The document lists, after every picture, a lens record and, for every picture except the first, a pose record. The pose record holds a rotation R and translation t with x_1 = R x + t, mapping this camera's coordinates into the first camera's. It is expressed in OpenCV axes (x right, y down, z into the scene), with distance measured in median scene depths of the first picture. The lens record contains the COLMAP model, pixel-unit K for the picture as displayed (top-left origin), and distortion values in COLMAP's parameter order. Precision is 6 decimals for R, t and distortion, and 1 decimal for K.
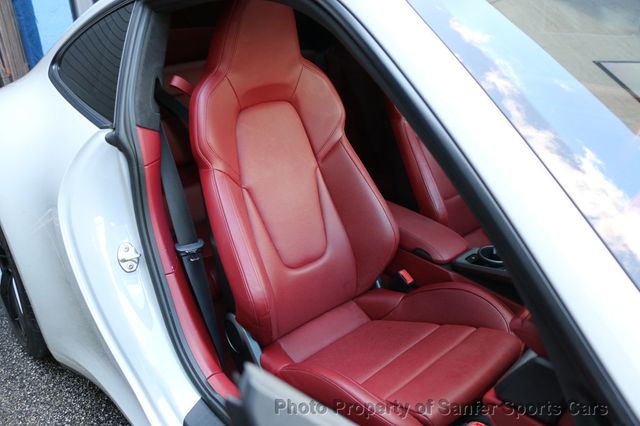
lens RADIAL K [[579.5, 0, 320.0], [0, 579.5, 213.9], [0, 0, 1]] dist [-0.017828, 0.000488]
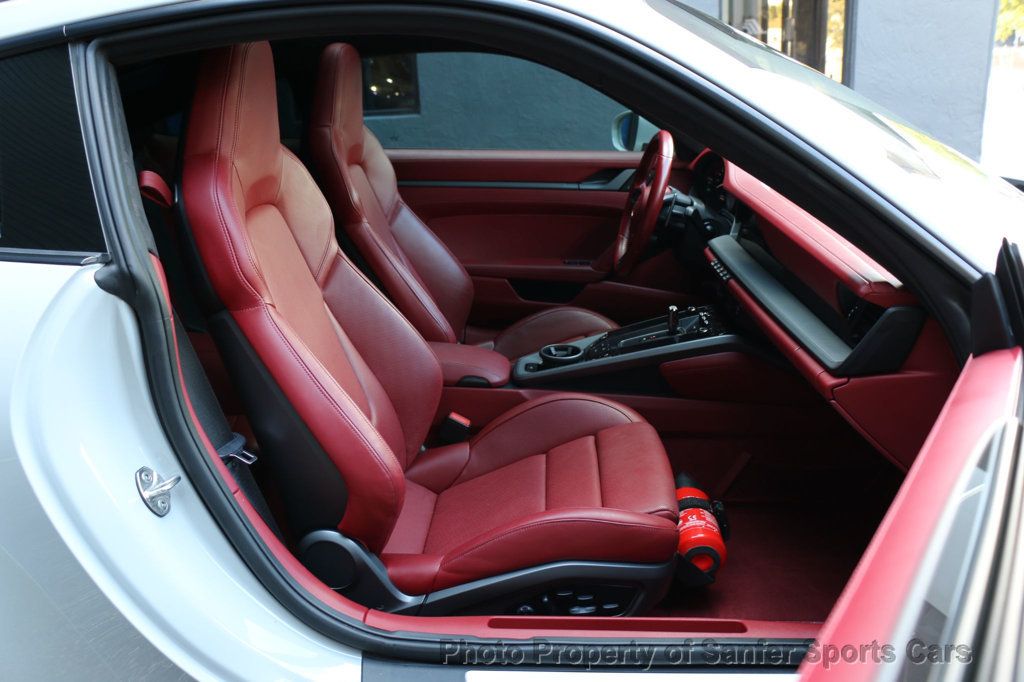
lens RADIAL K [[927.2, 0, 511.5], [0, 927.2, 339.9], [0, 0, 1]] dist [-0.017828, 0.000488]
pose [[0.687817, -0.204927, 0.696357, -0.629032], [0.288731, 0.957404, -0.003441, 0.035373], [-0.665990, 0.203427, 0.717687, 0.096522]]
